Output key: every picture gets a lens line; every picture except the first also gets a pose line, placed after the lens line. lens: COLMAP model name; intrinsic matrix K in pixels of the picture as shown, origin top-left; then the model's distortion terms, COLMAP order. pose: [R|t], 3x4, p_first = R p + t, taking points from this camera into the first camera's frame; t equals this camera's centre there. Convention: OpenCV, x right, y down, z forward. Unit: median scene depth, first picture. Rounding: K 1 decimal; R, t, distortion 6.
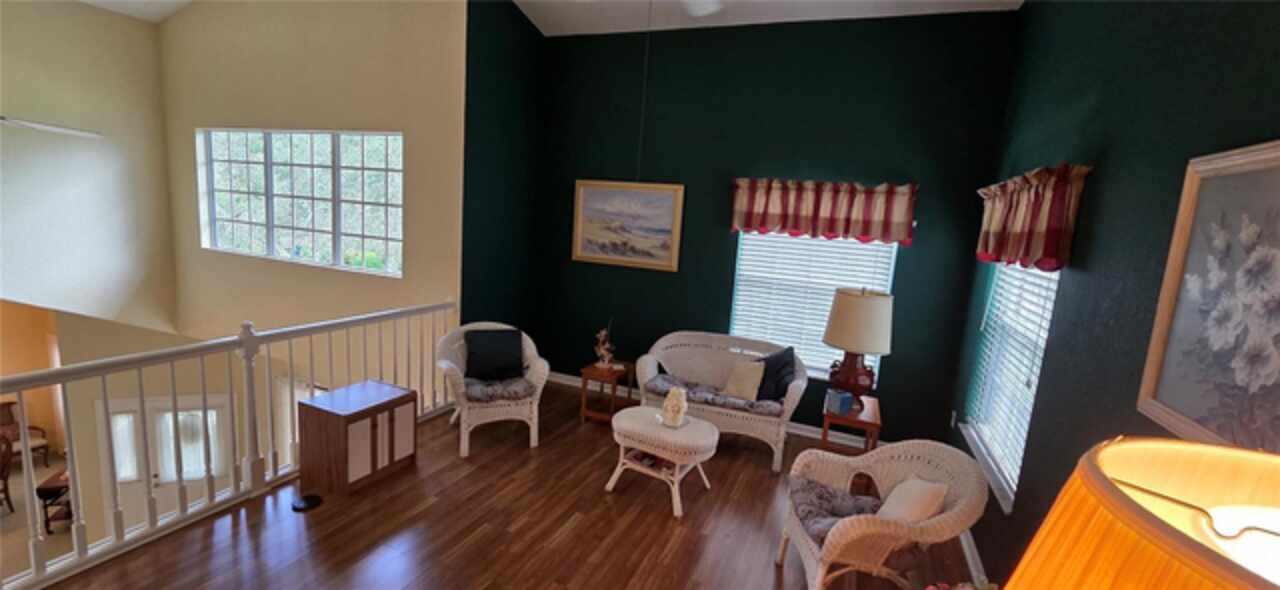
lens RADIAL K [[523.8, 0, 635.1], [0, 523.8, 294.9], [0, 0, 1]] dist [-0.000593, 0.000163]
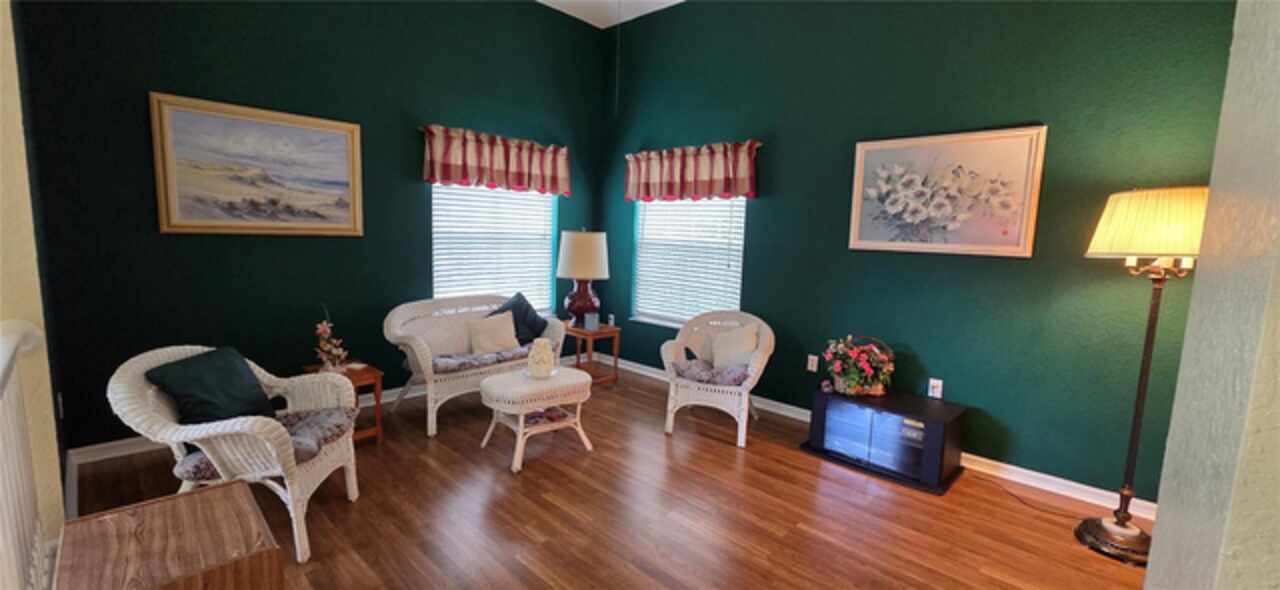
lens RADIAL K [[523.8, 0, 633.4], [0, 523.8, 294.1], [0, 0, 1]] dist [-0.000593, 0.000163]
pose [[0.359678, -0.173894, 0.916729, -0.568677], [0.133214, 0.981986, 0.134006, -0.008919], [-0.923518, 0.073922, 0.376364, 0.356803]]
